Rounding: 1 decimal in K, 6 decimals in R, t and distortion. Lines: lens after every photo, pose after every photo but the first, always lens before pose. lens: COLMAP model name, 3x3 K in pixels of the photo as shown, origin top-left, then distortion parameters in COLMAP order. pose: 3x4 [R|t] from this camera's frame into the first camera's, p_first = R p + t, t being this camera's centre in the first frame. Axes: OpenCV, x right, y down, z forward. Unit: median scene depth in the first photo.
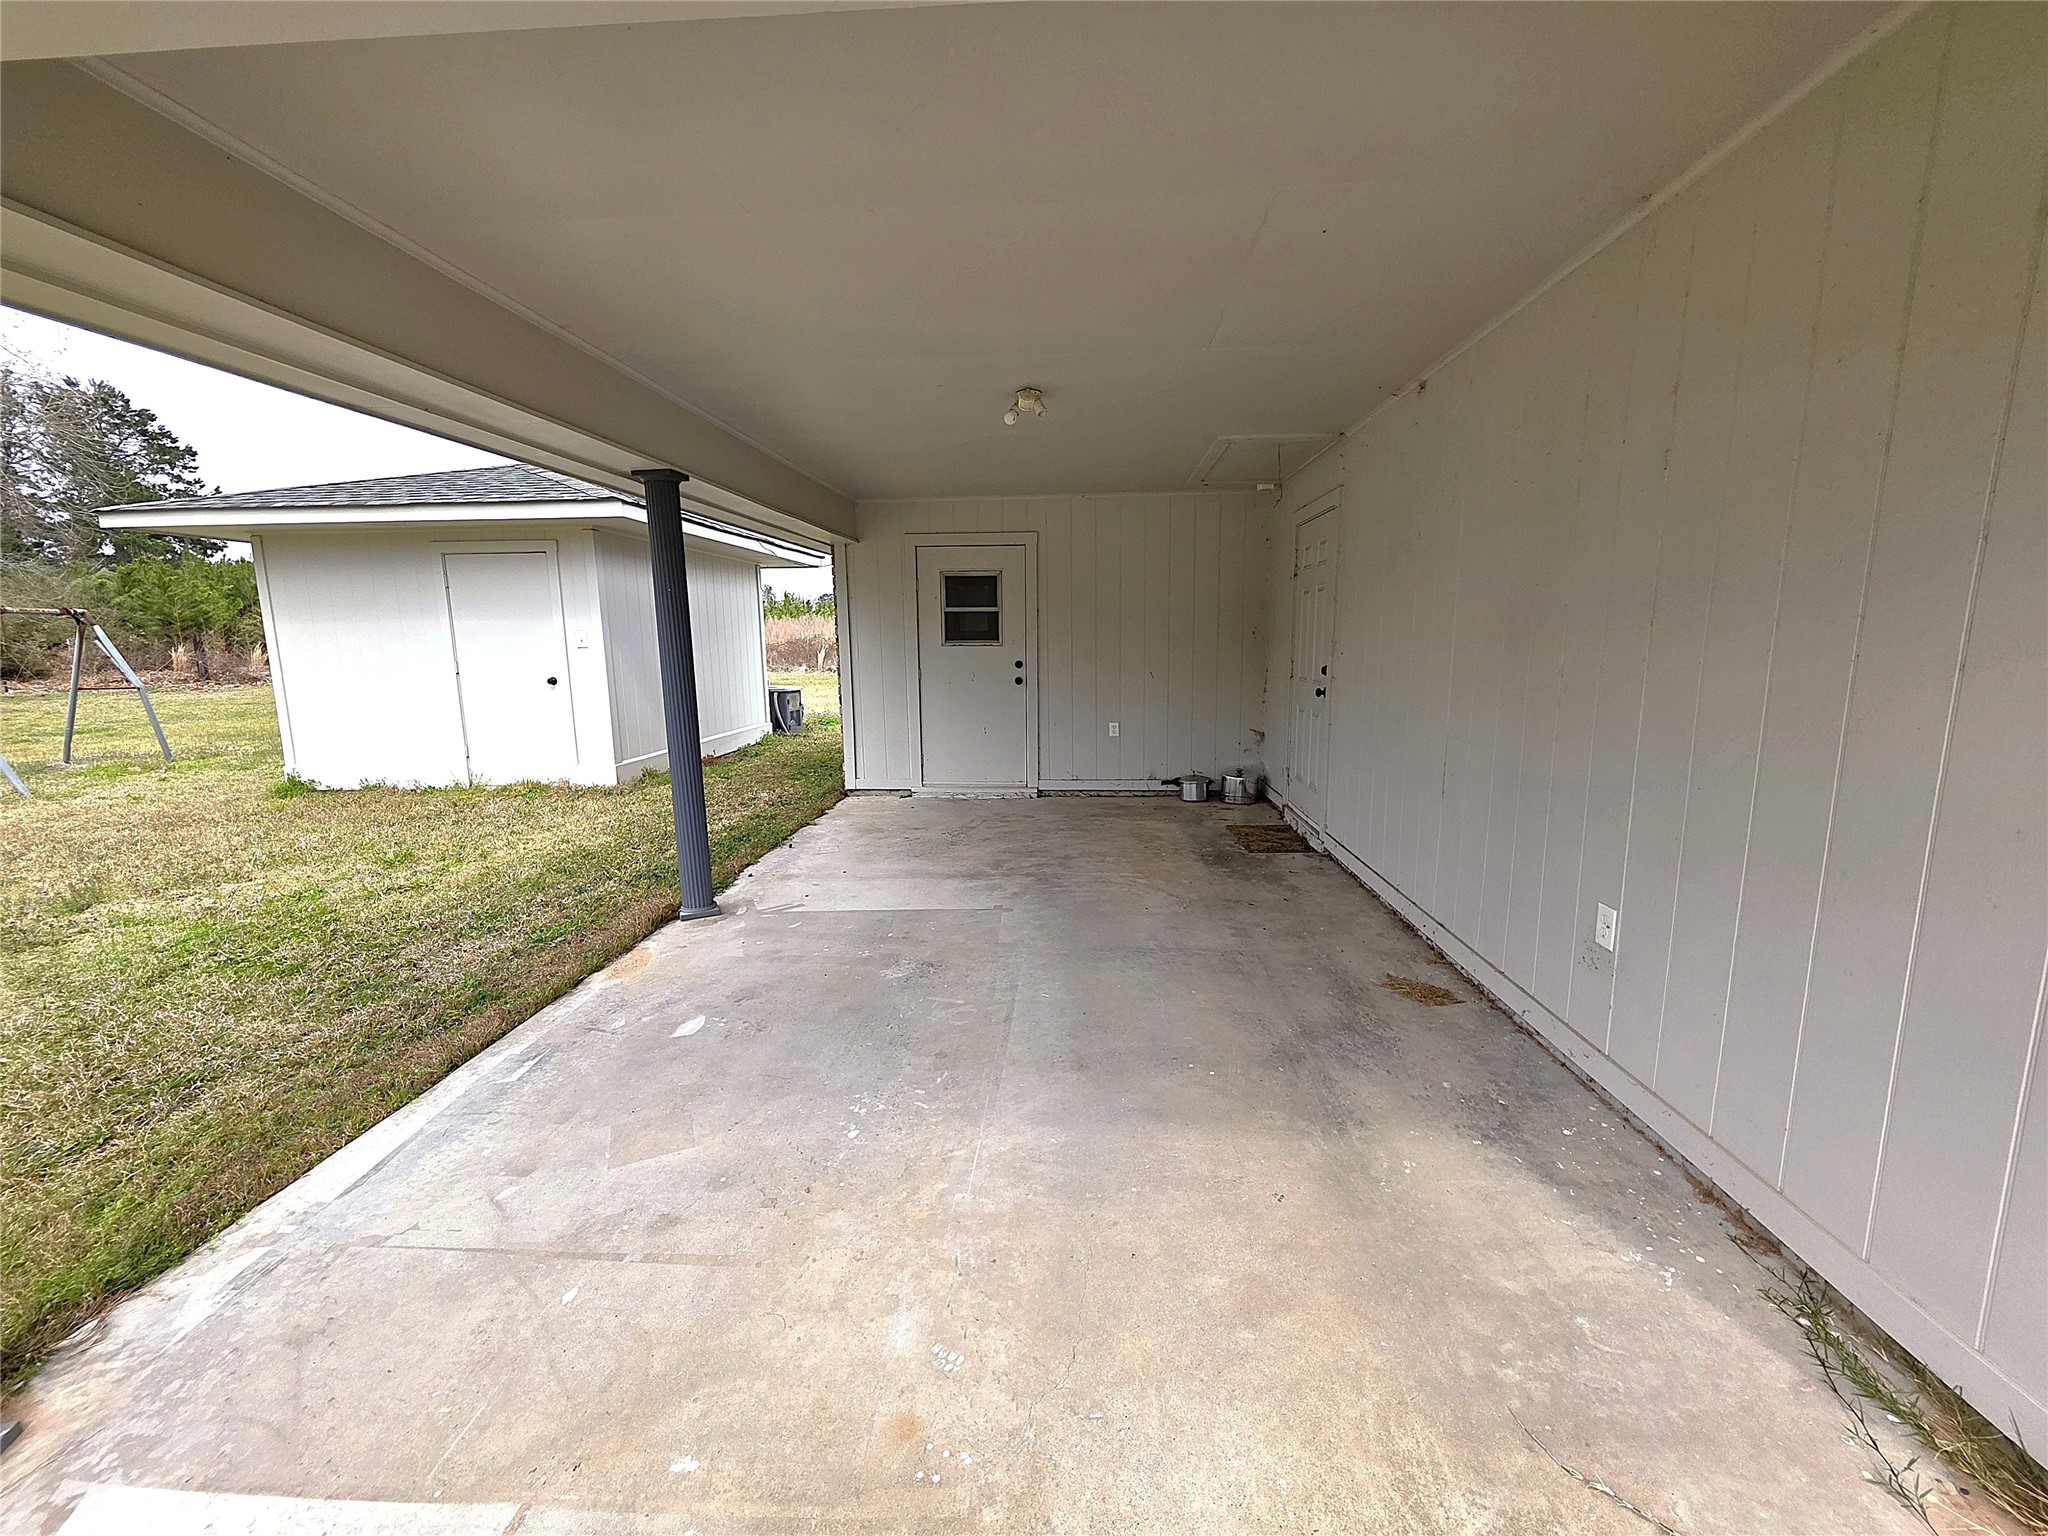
lens RADIAL K [[819.3, 0, 1017.9], [0, 819.3, 766.2], [0, 0, 1]] dist [0.004063, 0.000083]
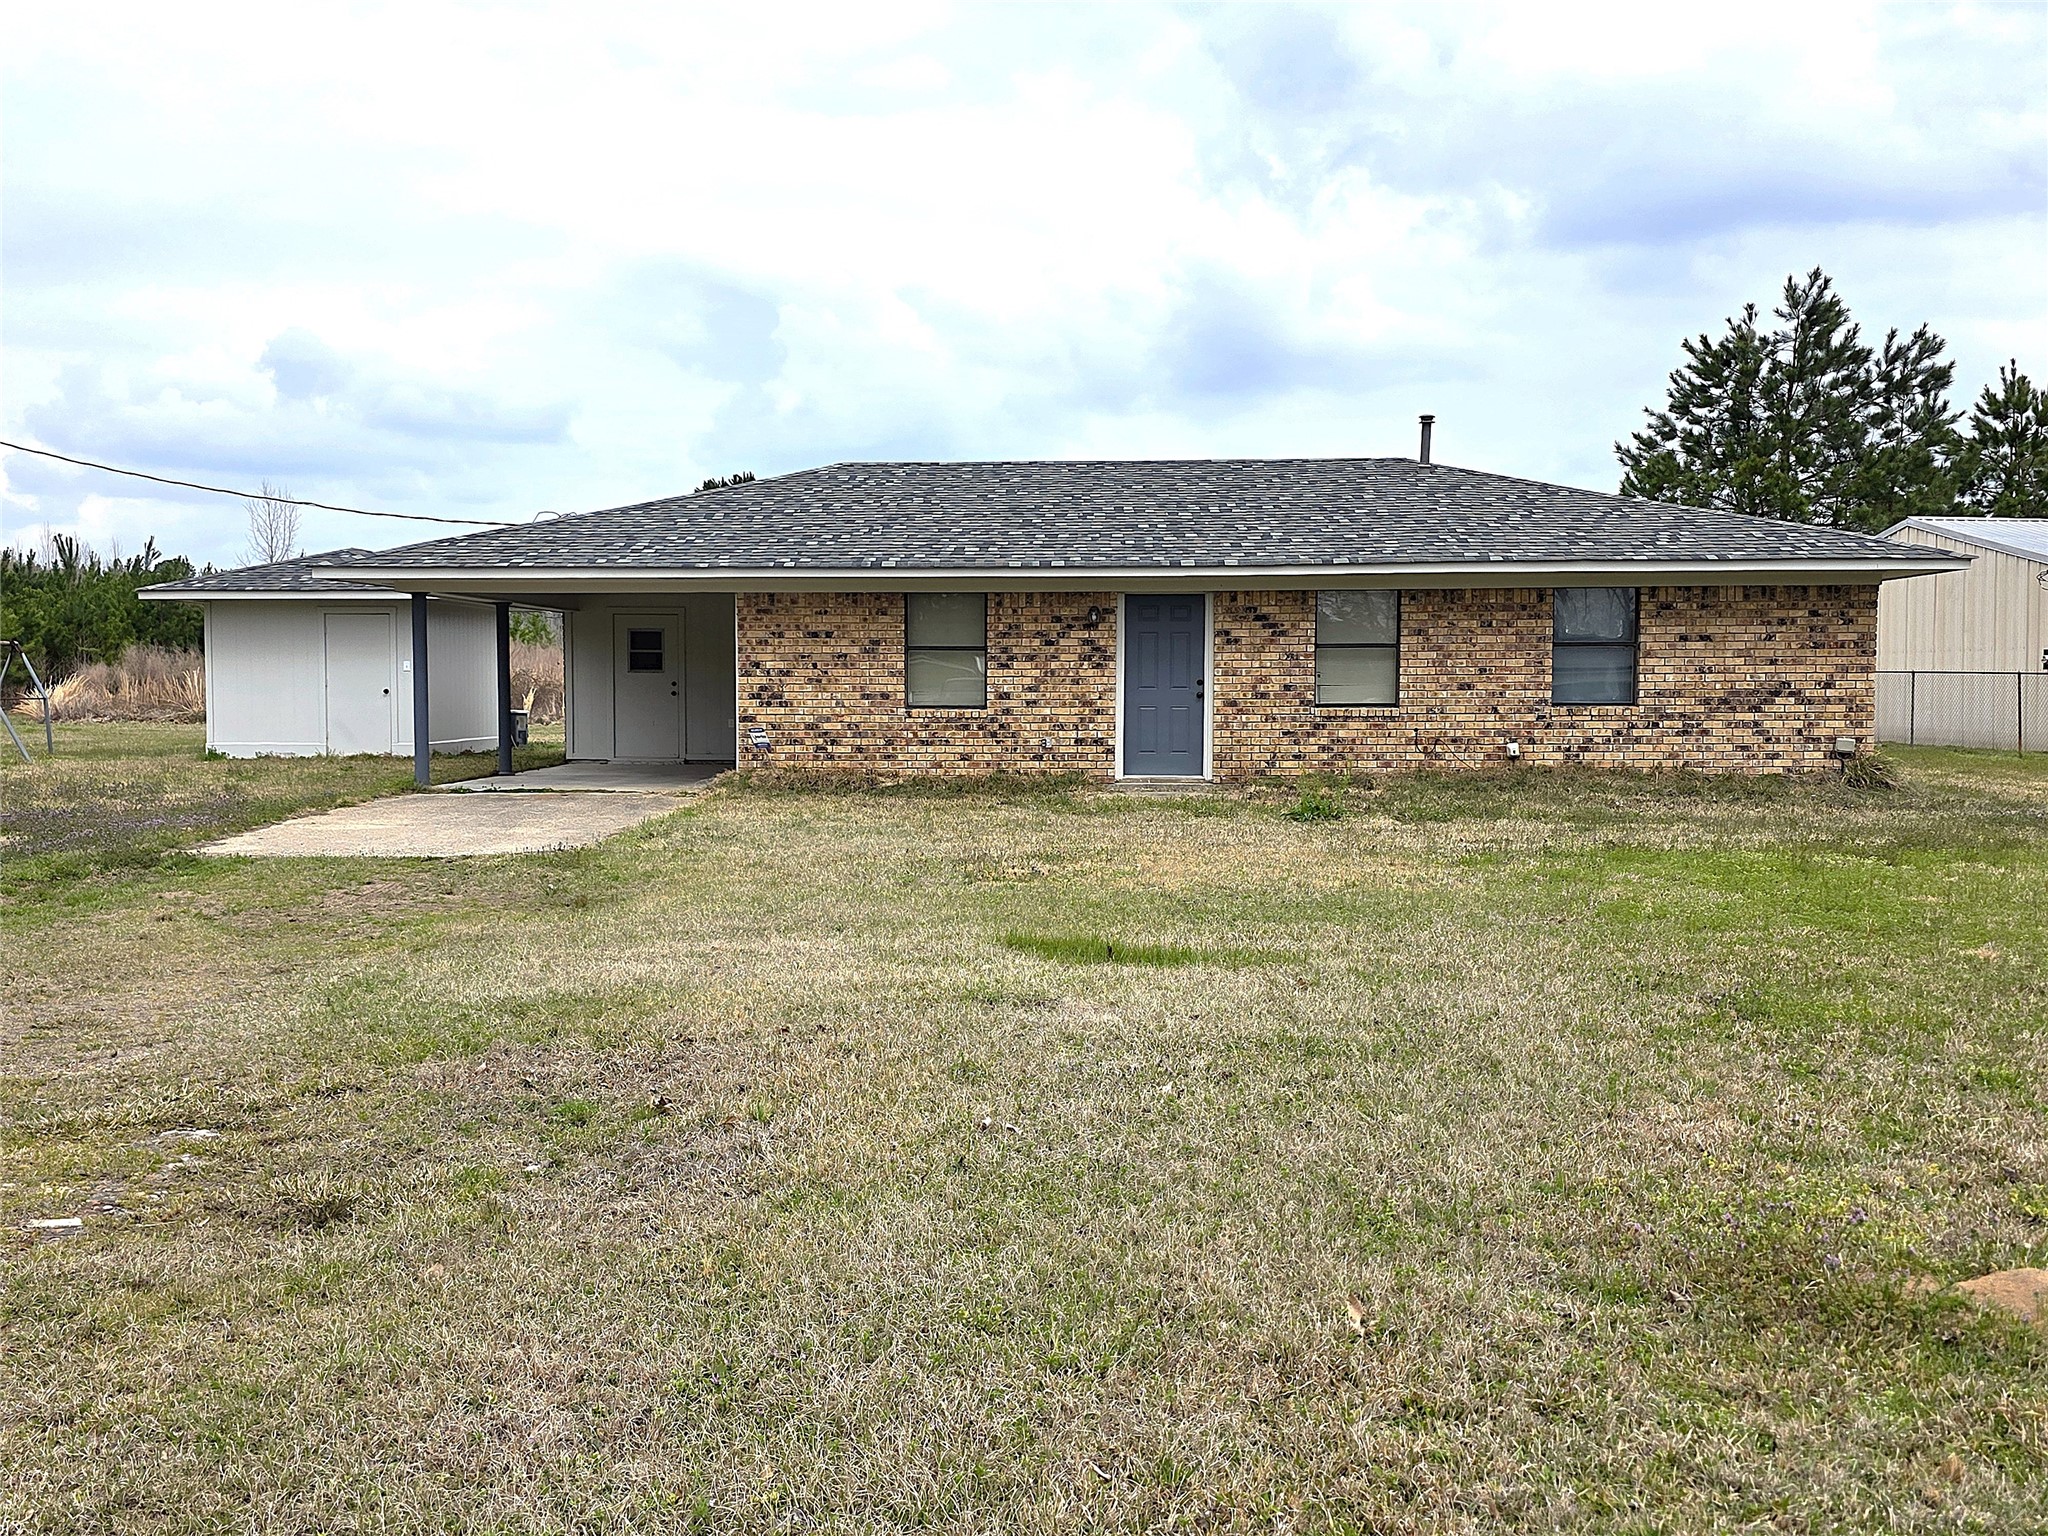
lens RADIAL K [[1865.9, 0, 1004.1], [0, 1865.9, 770.4], [0, 0, 1]] dist [0.066200, -0.003797]
pose [[0.999592, 0.008336, 0.027313, 0.081344], [-0.005322, 0.994067, -0.108635, 0.065826], [-0.028056, 0.108446, 0.993706, -0.397700]]
